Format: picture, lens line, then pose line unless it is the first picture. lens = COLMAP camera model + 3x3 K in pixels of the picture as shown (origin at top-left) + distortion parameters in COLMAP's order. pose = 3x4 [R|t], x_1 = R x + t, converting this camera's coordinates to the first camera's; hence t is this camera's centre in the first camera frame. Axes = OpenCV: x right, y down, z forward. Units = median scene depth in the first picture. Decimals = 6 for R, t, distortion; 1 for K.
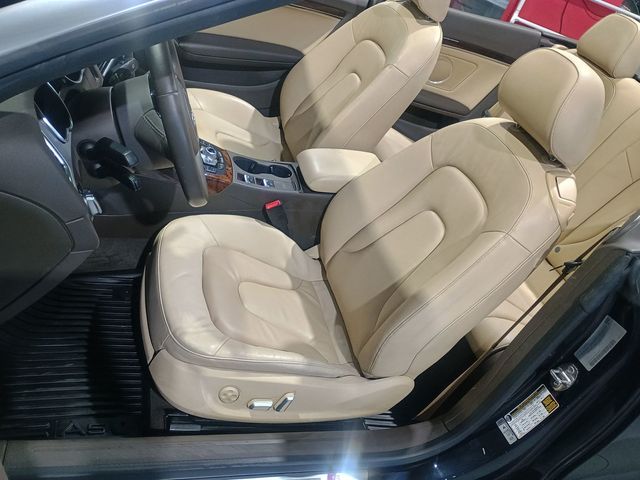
lens RADIAL K [[556.2, 0, 321.7], [0, 556.2, 241.5], [0, 0, 1]] dist [0.073530, -0.093356]
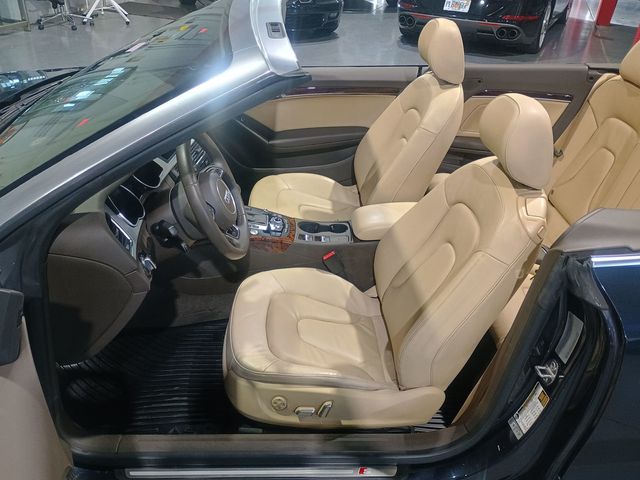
lens RADIAL K [[556.2, 0, 324.7], [0, 556.2, 241.2], [0, 0, 1]] dist [0.073530, -0.093356]
pose [[0.942276, -0.132589, -0.307466, 0.352328], [0.093544, 0.985937, -0.138486, 0.088284], [0.321504, 0.101731, 0.941428, -0.199526]]
